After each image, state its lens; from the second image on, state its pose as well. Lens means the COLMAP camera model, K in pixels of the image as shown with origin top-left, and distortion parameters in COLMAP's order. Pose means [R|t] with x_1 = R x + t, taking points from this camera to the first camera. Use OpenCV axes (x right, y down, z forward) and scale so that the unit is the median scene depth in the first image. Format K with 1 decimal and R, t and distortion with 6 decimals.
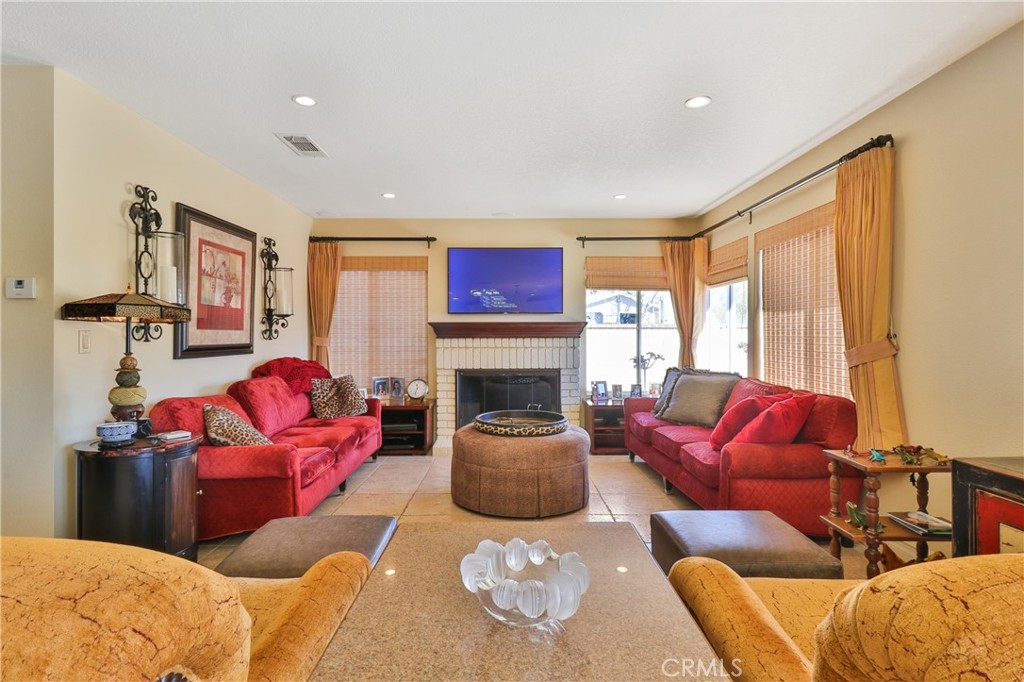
lens RADIAL K [[518.4, 0, 518.8], [0, 518.4, 329.5], [0, 0, 1]] dist [0.018543, -0.011646]
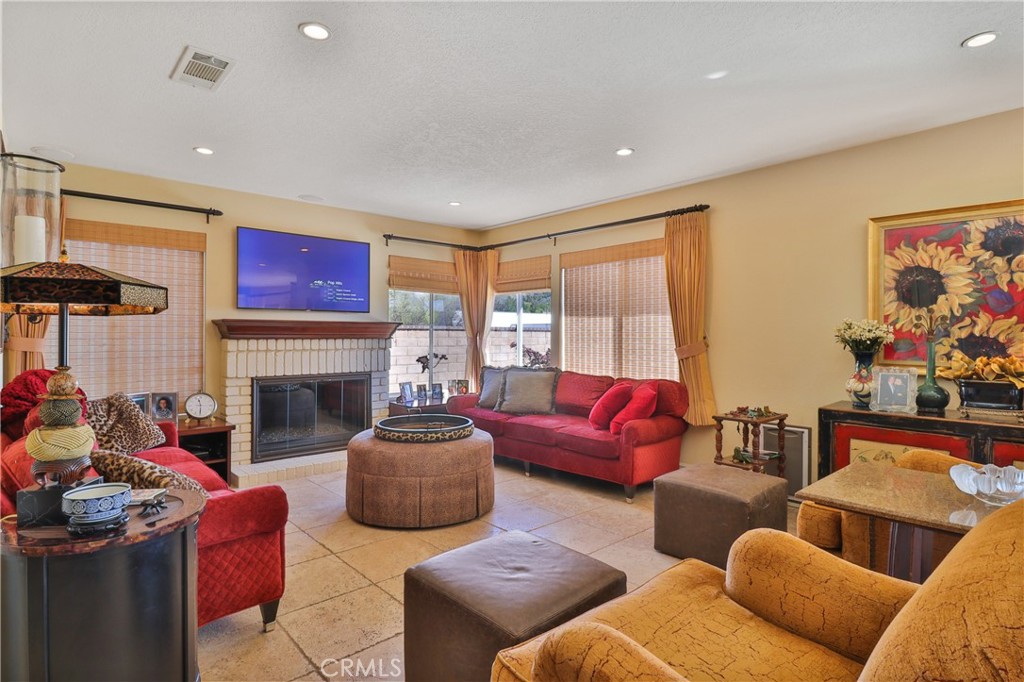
lens RADIAL K [[521.2, 0, 511.1], [0, 521.2, 326.9], [0, 0, 1]] dist [-0.012633, -0.000466]
pose [[0.751889, 0.013931, 0.659143, -0.354708], [-0.010422, 0.999903, -0.009245, 0.000553], [-0.659208, 0.000082, 0.751961, 0.120842]]
